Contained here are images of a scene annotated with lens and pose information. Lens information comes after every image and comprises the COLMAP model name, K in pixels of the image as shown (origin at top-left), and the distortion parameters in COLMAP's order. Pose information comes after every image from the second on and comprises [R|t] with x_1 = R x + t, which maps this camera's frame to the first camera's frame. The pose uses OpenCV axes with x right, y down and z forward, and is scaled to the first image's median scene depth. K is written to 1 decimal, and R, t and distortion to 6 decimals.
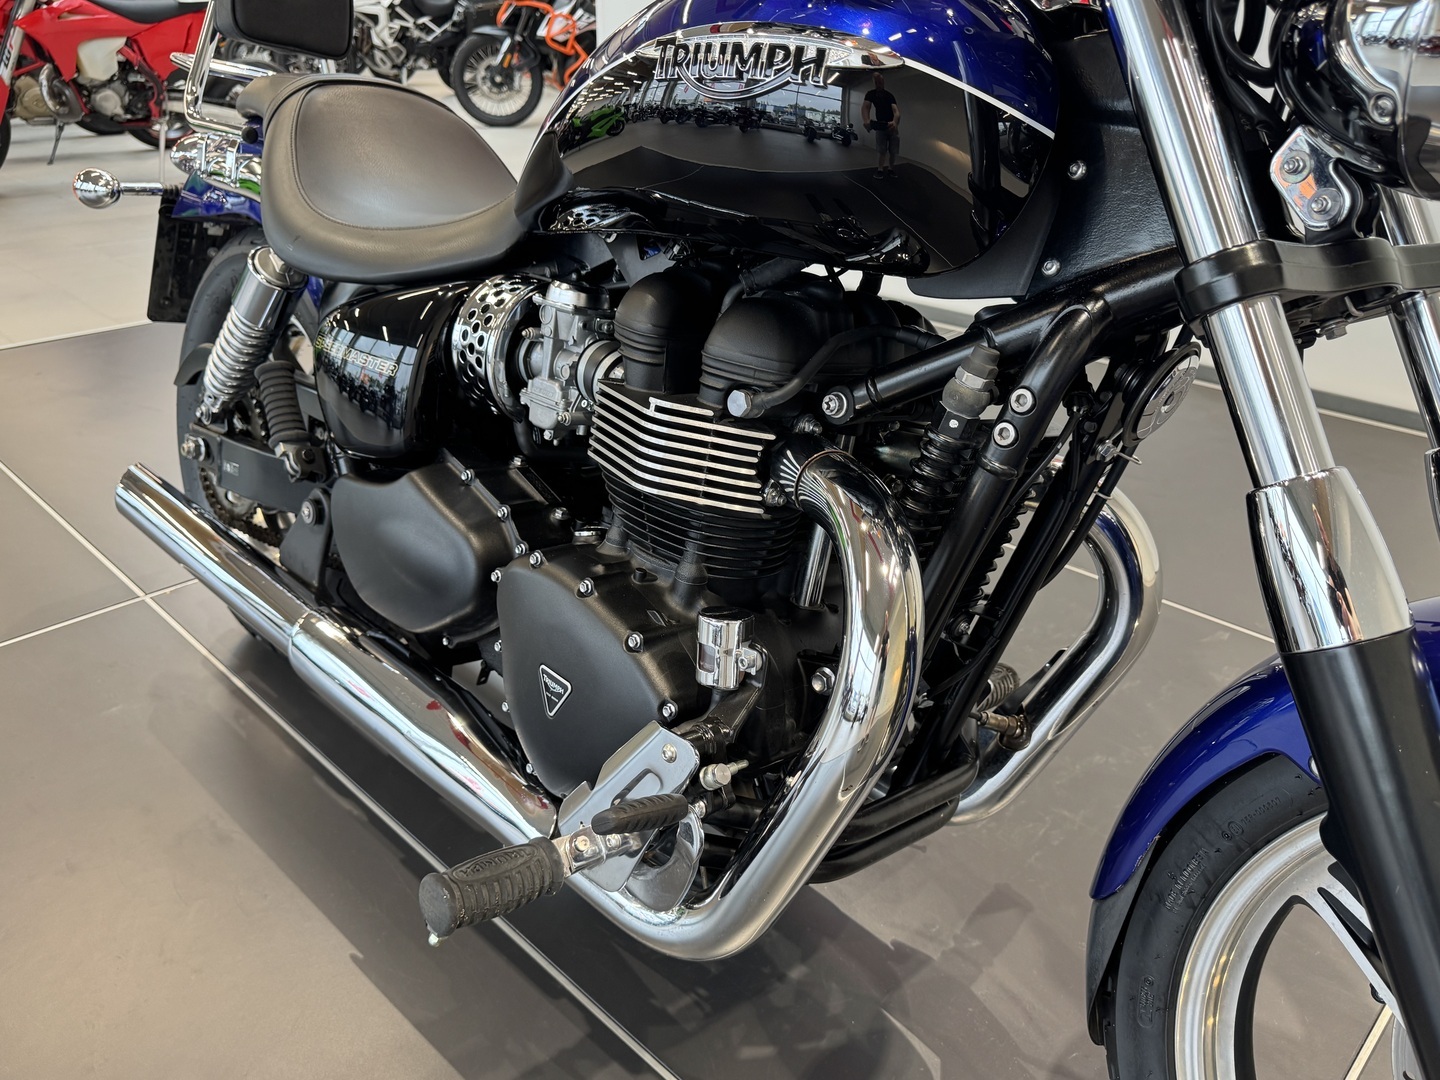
lens RADIAL K [[1110.7, 0, 730.8], [0, 1110.7, 531.6], [0, 0, 1]] dist [0.023322, -0.051669]
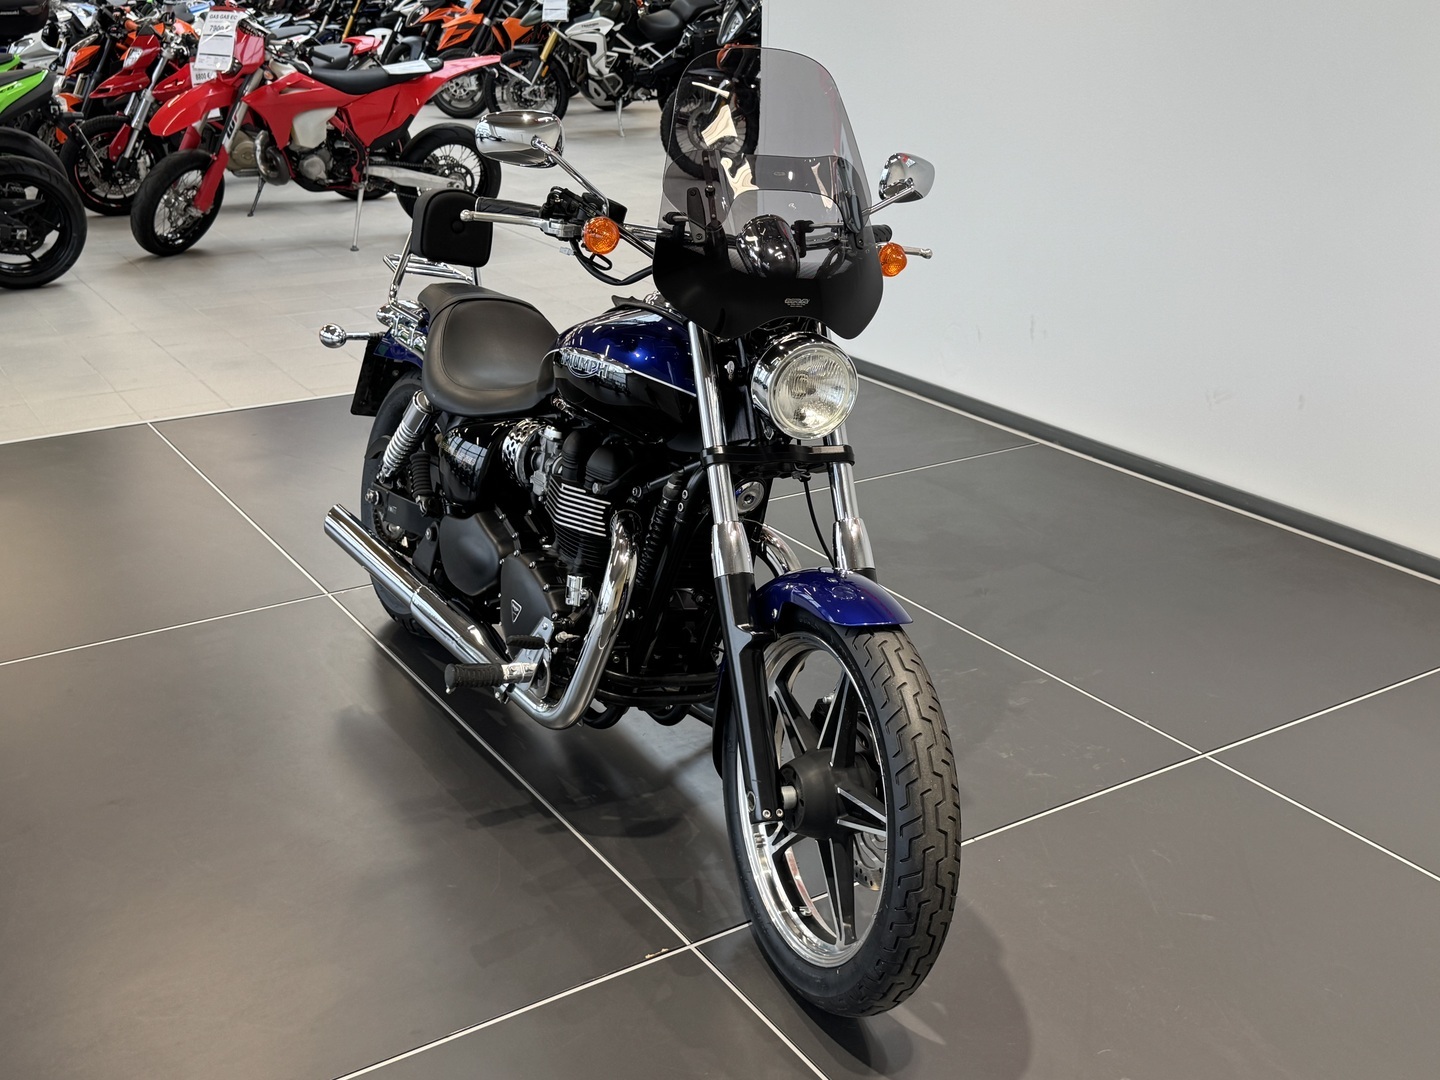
lens RADIAL K [[1586.8, 0, 716.3], [0, 1586.8, 542.3], [0, 0, 1]] dist [0.027886, 0.000000]
pose [[0.973588, 0.073153, -0.216275, 0.579421], [-0.091201, 0.993029, -0.074670, 0.132304], [0.209305, 0.092422, 0.973473, -1.293064]]
